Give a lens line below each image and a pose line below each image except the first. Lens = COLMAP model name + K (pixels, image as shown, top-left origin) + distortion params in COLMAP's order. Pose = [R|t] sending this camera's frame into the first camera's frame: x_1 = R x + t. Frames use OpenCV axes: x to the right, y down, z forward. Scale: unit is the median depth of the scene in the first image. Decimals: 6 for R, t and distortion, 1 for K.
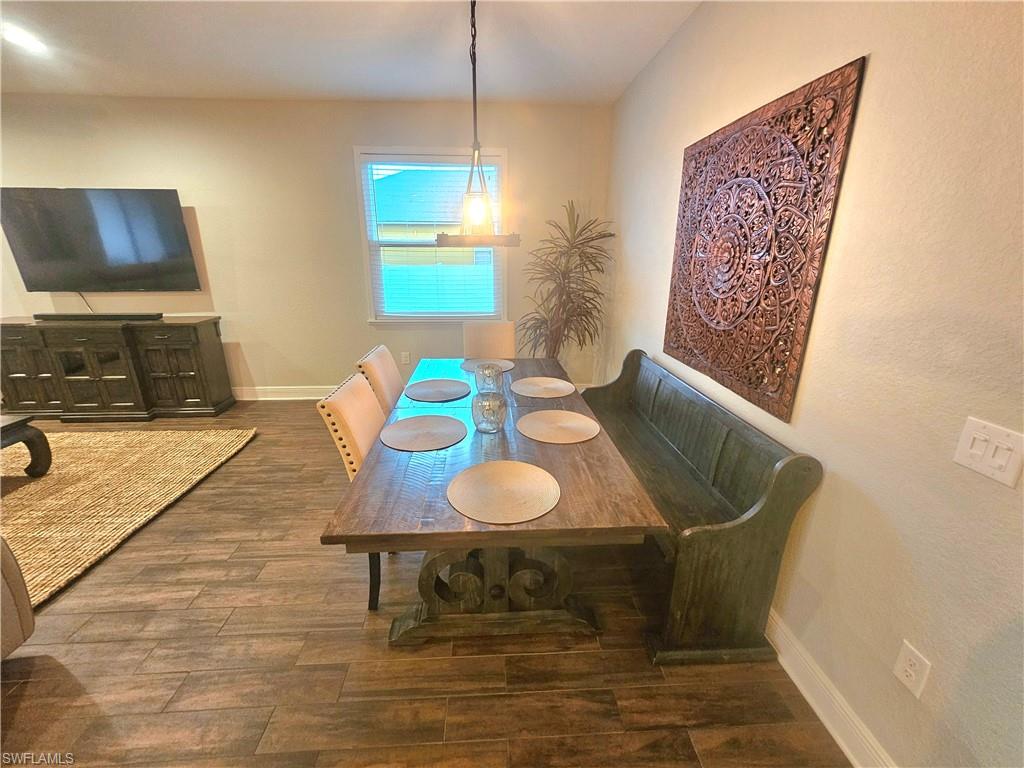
lens RADIAL K [[422.1, 0, 510.9], [0, 422.1, 381.4], [0, 0, 1]] dist [0.000058, 0.000855]
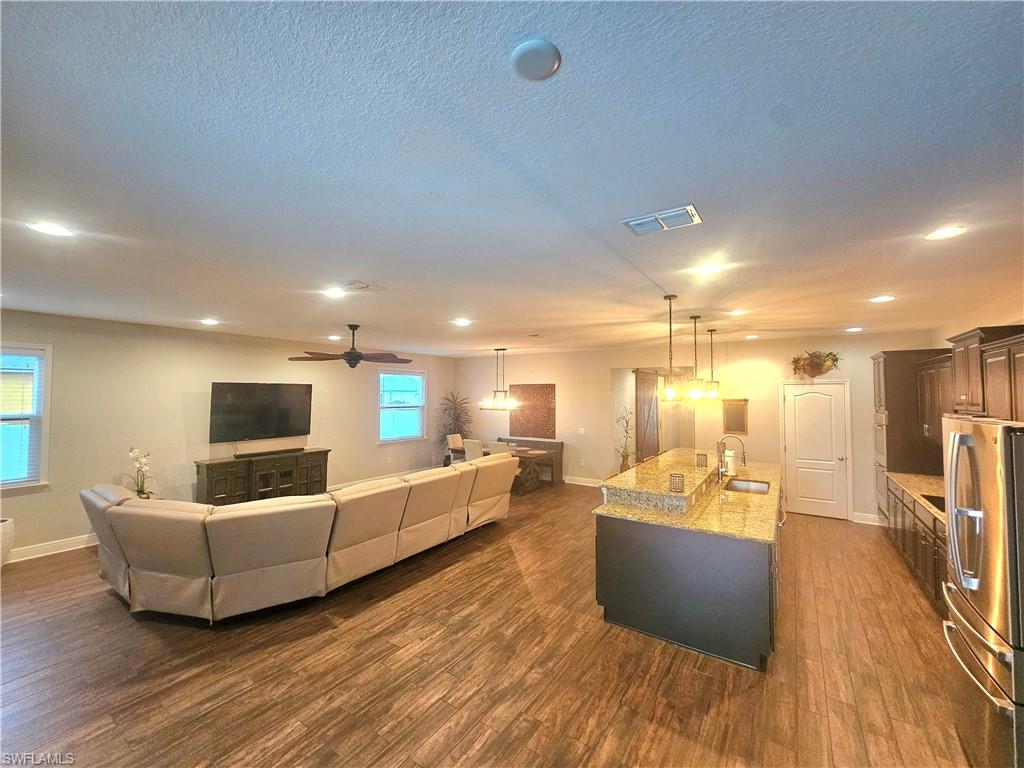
lens RADIAL K [[417.3, 0, 508.9], [0, 417.3, 379.9], [0, 0, 1]] dist [-0.001269, -0.000028]
pose [[0.596974, 0.025357, 0.801859, -1.786994], [0.240782, 0.947759, -0.209230, 0.157516], [-0.765275, 0.317978, 0.559682, -0.809628]]
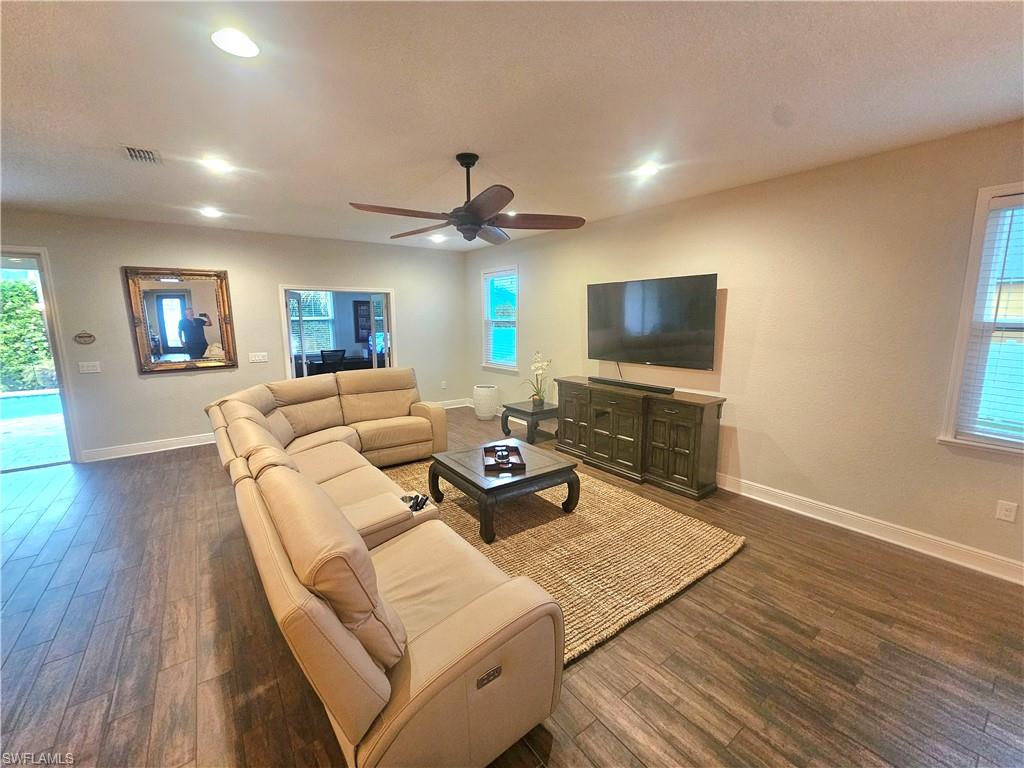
lens RADIAL K [[422.1, 0, 510.9], [0, 422.1, 381.4], [0, 0, 1]] dist [0.000058, 0.000855]
pose [[0.558751, 0.118153, -0.820876, -0.196155], [-0.242266, 0.969880, -0.025305, -0.054133], [0.793161, 0.213009, 0.570546, 0.073701]]
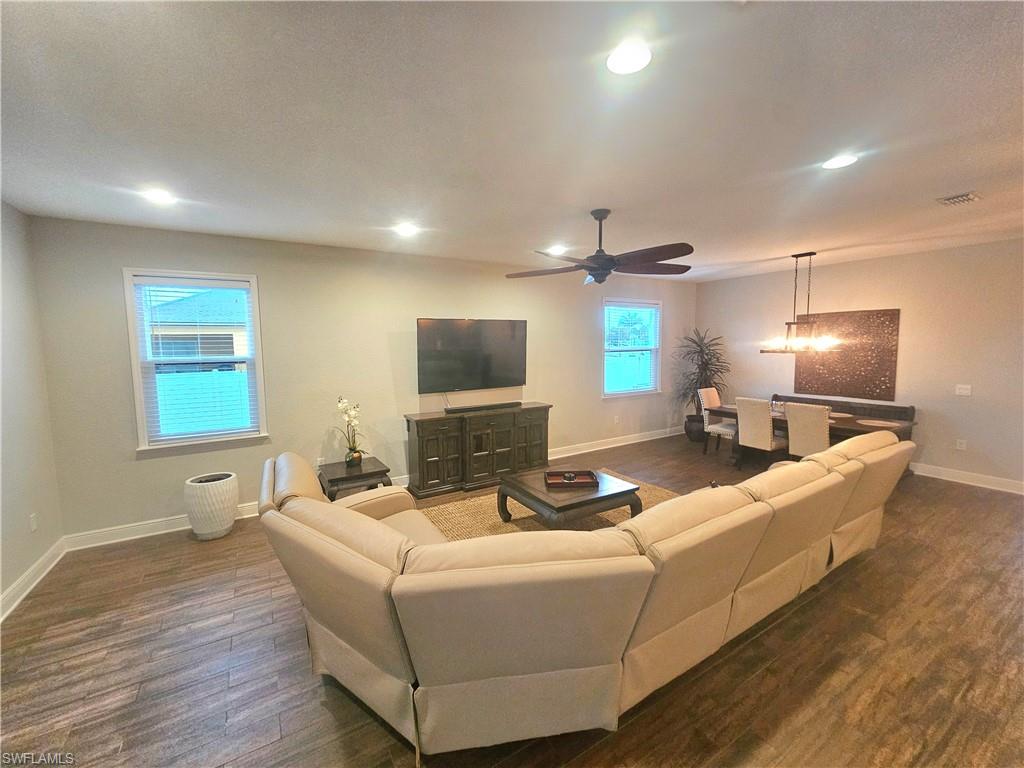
lens RADIAL K [[417.3, 0, 508.9], [0, 417.3, 379.9], [0, 0, 1]] dist [-0.001269, -0.000028]
pose [[0.876418, -0.058550, 0.477979, -1.559309], [0.161135, 0.971020, -0.176510, 0.011800], [-0.453792, 0.231716, 0.860454, -0.224295]]
